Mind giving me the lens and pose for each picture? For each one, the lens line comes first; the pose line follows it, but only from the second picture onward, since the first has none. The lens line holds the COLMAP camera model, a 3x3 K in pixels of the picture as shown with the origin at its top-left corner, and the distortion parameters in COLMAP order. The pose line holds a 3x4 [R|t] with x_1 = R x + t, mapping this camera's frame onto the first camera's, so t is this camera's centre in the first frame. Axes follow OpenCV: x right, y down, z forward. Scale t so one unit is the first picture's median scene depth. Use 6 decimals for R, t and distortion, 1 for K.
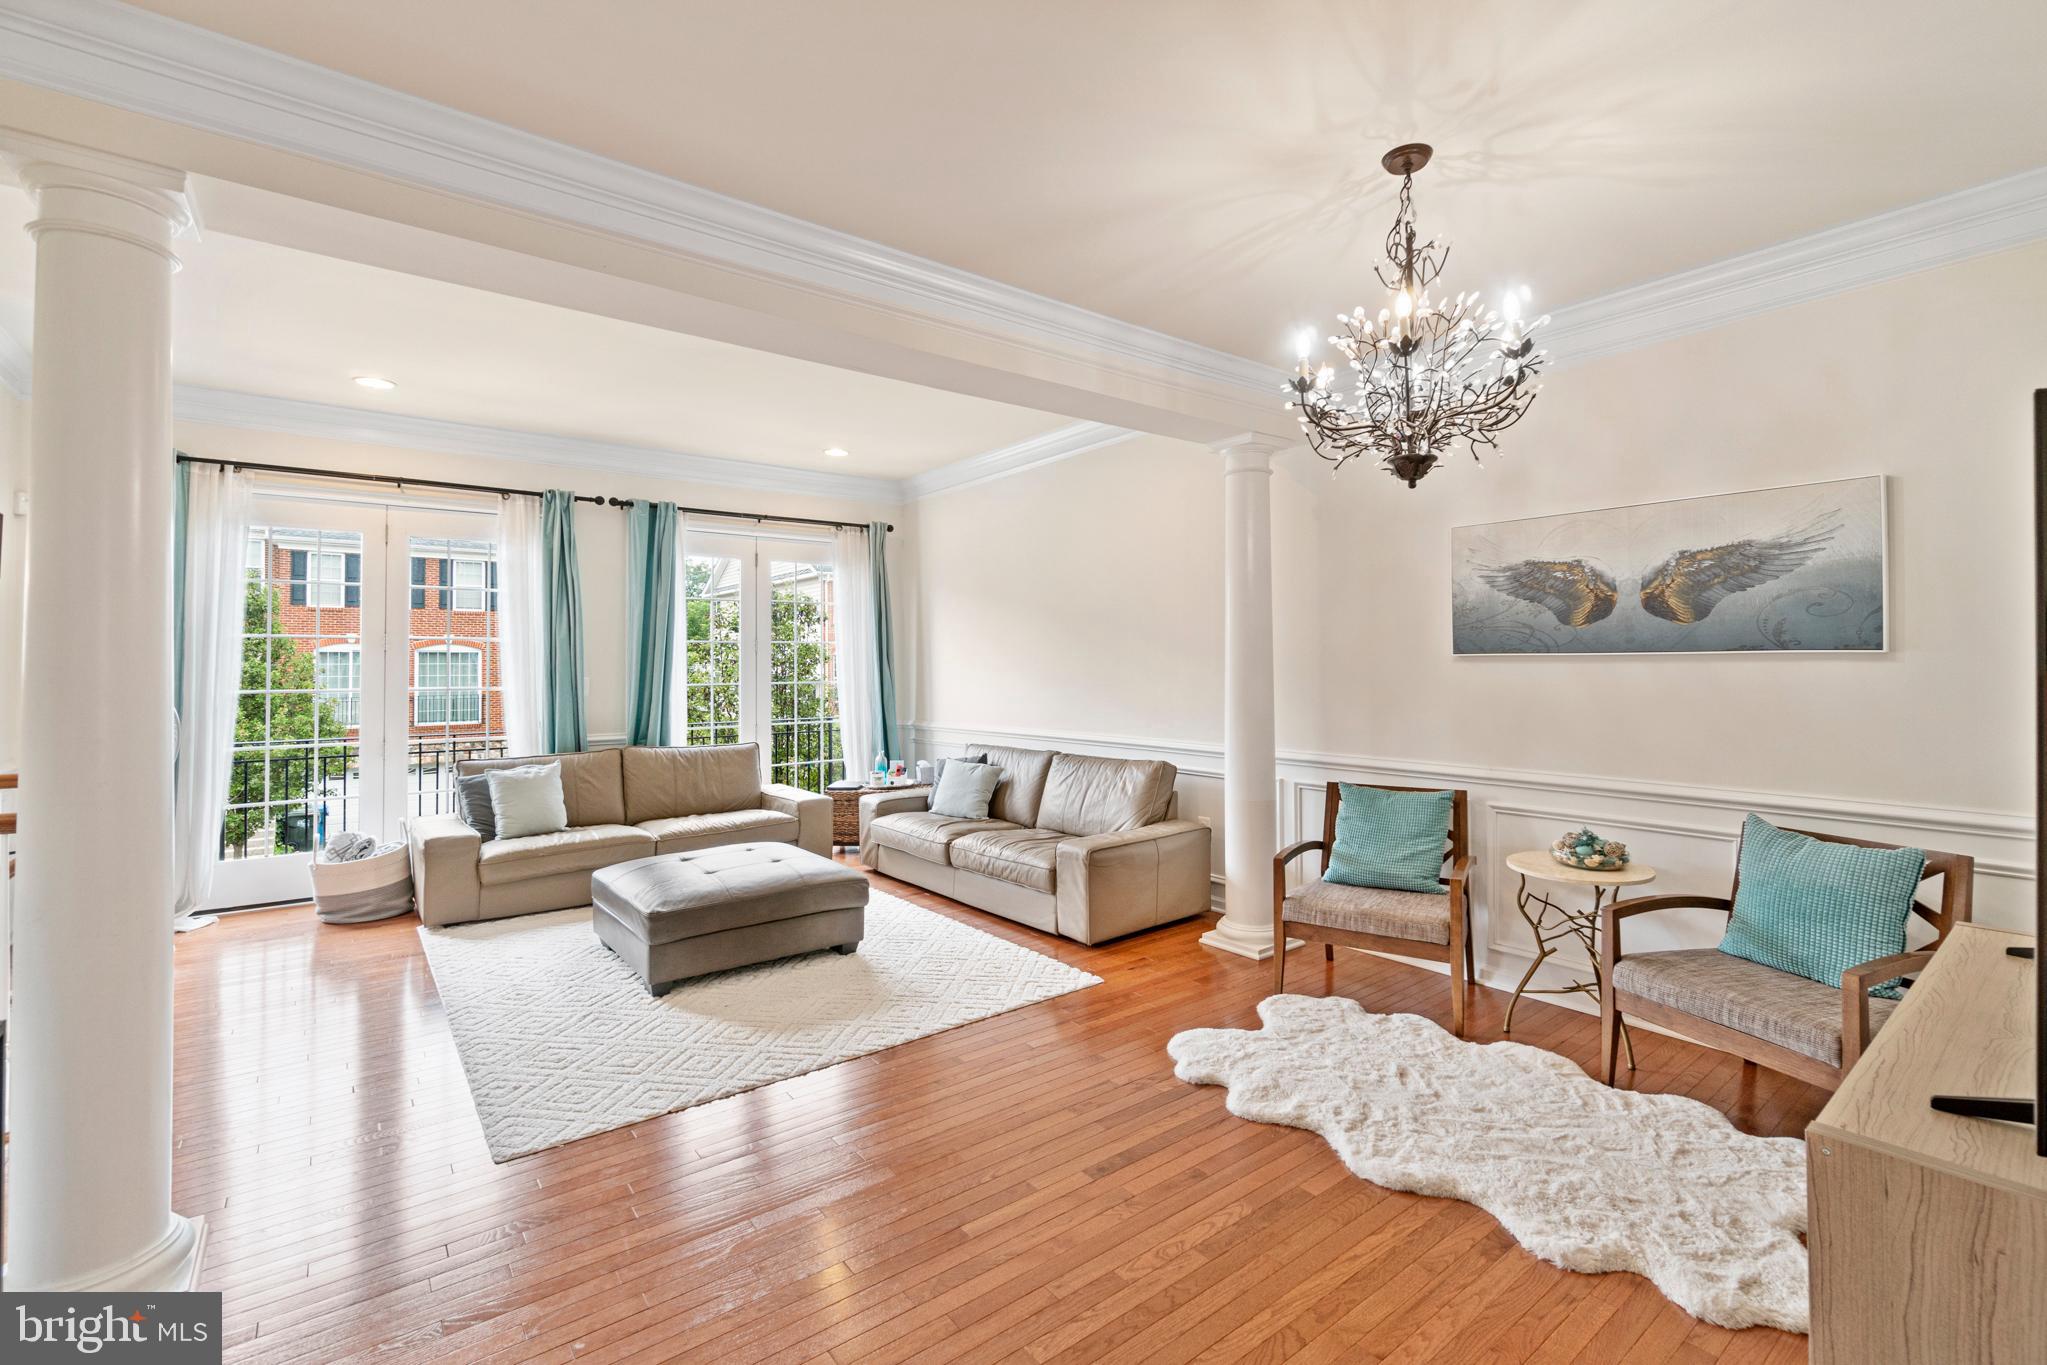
lens RADIAL K [[895.3, 0, 1020.6], [0, 895.3, 643.0], [0, 0, 1]] dist [-0.000515, -0.000011]
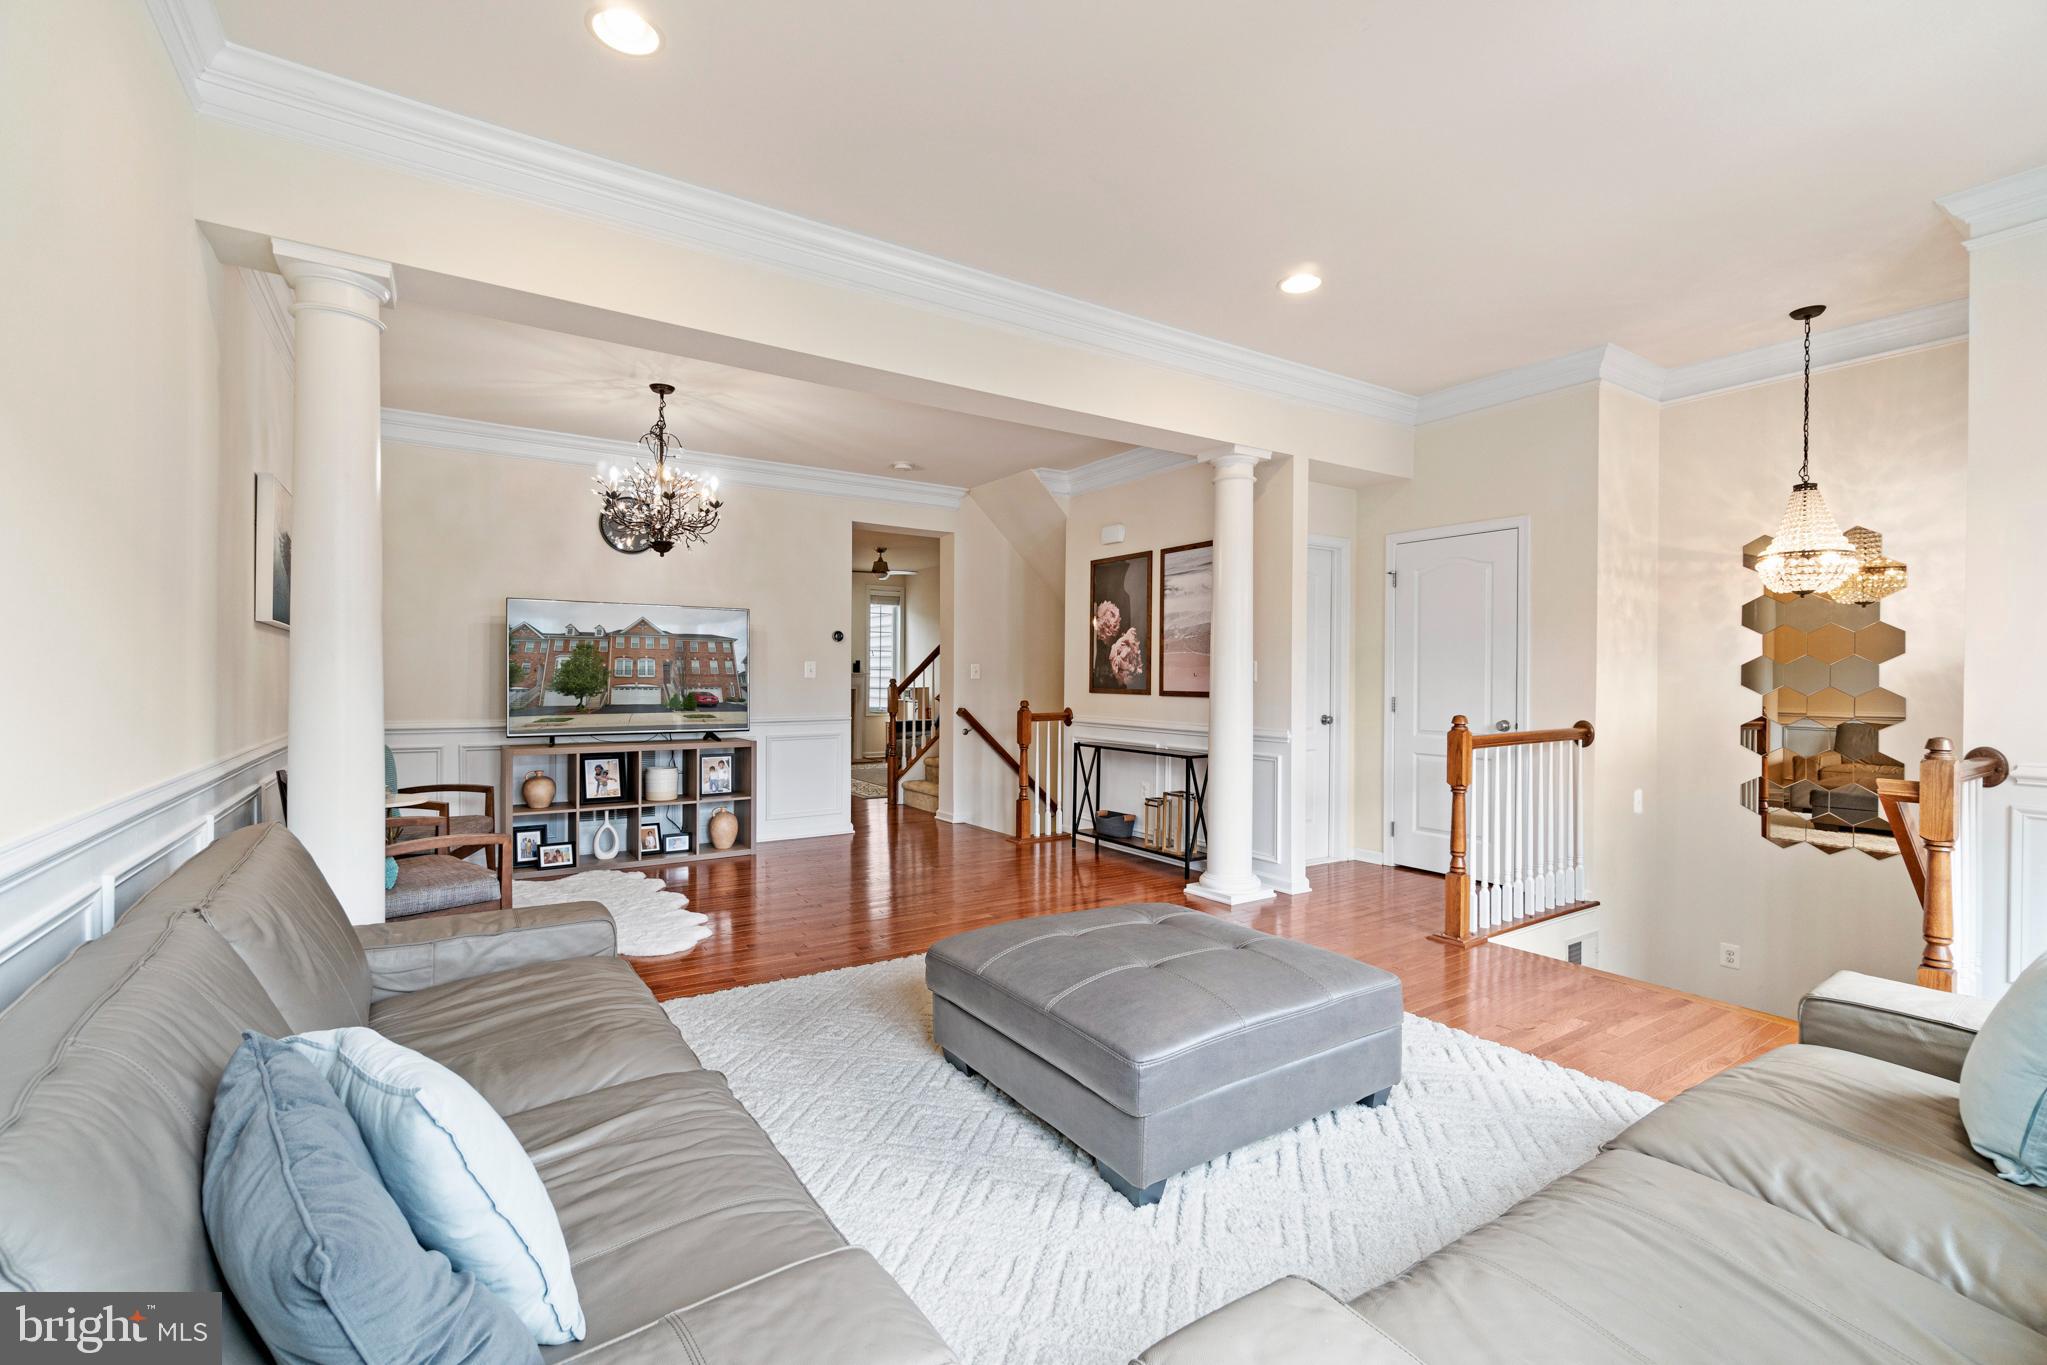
lens RADIAL K [[879.8, 0, 1023.5], [0, 879.8, 682.5], [0, 0, 1]] dist [-0.003076, -0.000035]
pose [[-0.996885, 0.002024, 0.078842, -0.393004], [0.000450, 0.999800, -0.019976, 0.112451], [-0.078867, -0.019879, -0.996687, 2.170660]]
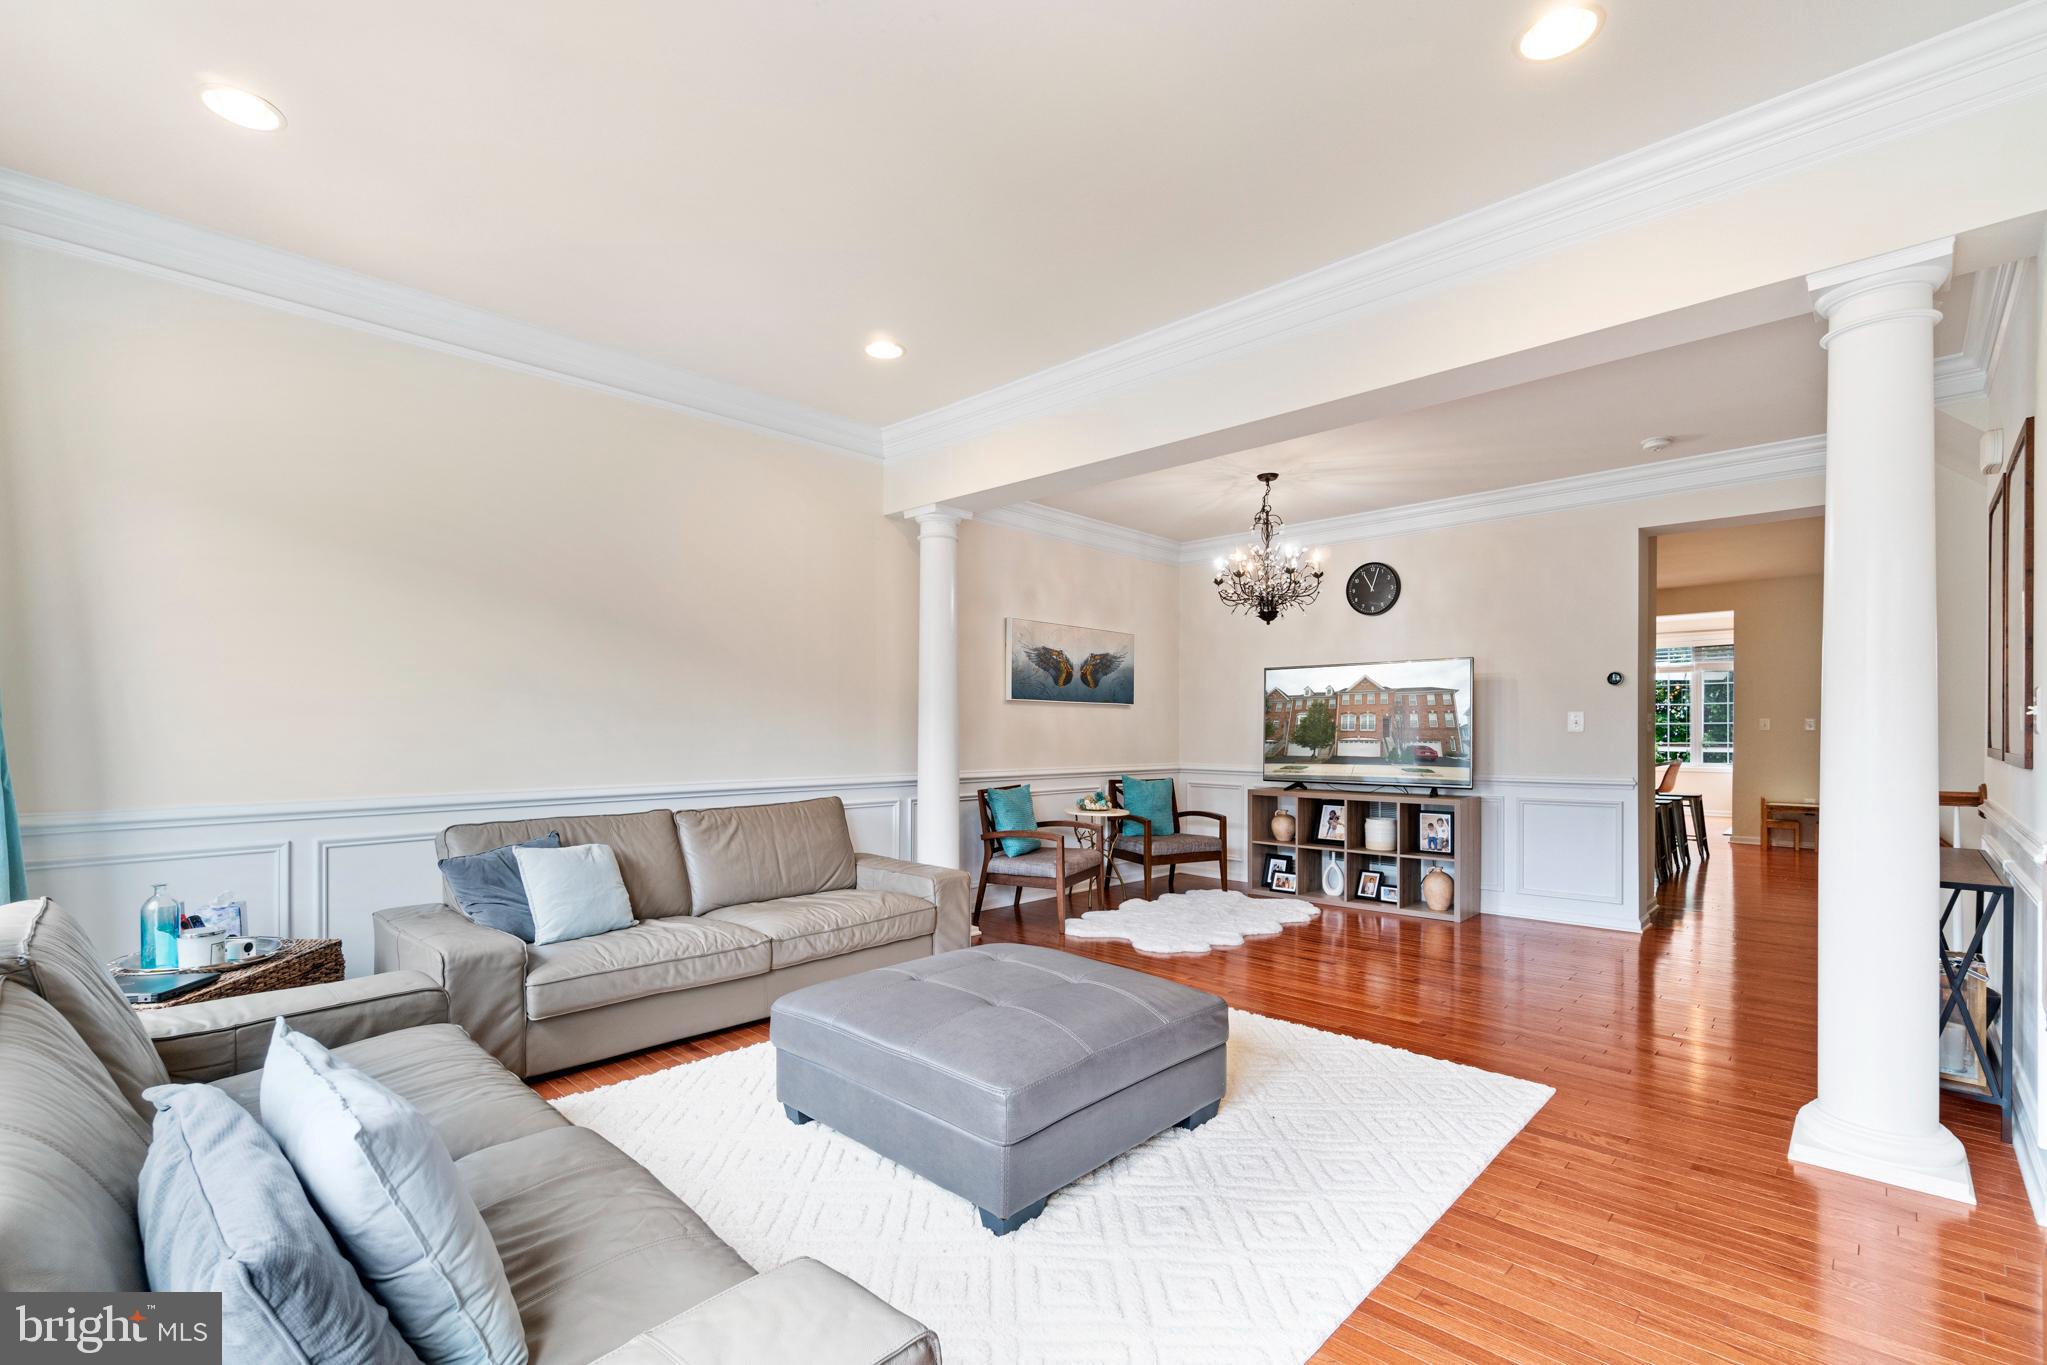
lens RADIAL K [[903.1, 0, 1014.1], [0, 903.1, 737.5], [0, 0, 1]] dist [-0.000692, -0.000115]
pose [[-0.157677, -0.000887, 0.987490, -1.295136], [-0.022553, 0.999742, -0.002704, 0.101128], [-0.987233, -0.022697, -0.157657, 1.494249]]
